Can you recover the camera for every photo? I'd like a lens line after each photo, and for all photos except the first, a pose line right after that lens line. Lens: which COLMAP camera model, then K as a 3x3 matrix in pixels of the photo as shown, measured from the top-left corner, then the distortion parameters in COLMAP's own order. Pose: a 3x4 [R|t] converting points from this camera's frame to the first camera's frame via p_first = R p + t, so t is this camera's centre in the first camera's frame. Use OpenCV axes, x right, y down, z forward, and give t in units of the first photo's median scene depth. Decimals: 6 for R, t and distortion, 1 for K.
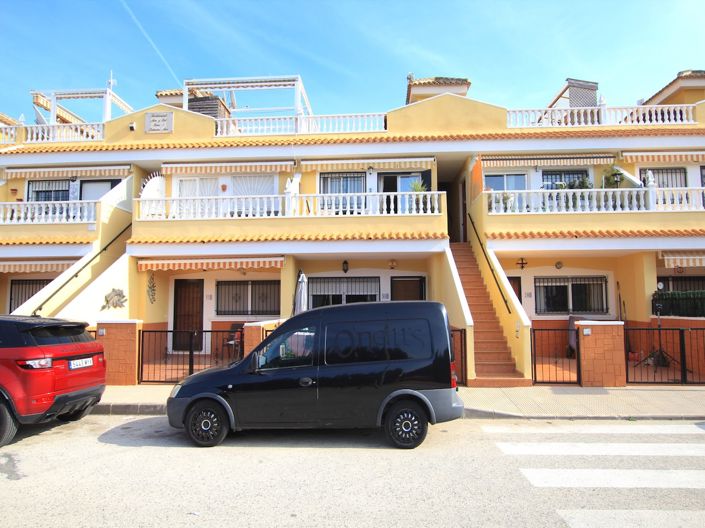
lens RADIAL K [[462.0, 0, 352.5], [0, 462.0, 264.0], [0, 0, 1]] dist [-0.000515, 0.000099]
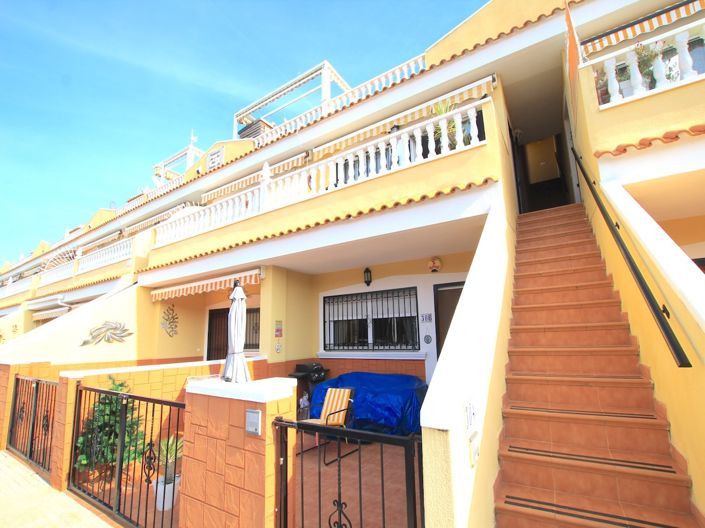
lens RADIAL K [[336.6, 0, 350.4], [0, 336.6, 275.7], [0, 0, 1]] dist [-0.016122, 0.000813]
pose [[0.863875, -0.106365, -0.492348, 0.206126], [0.066407, 0.992968, -0.097998, 0.050982], [0.499309, 0.051963, 0.864864, 0.566886]]
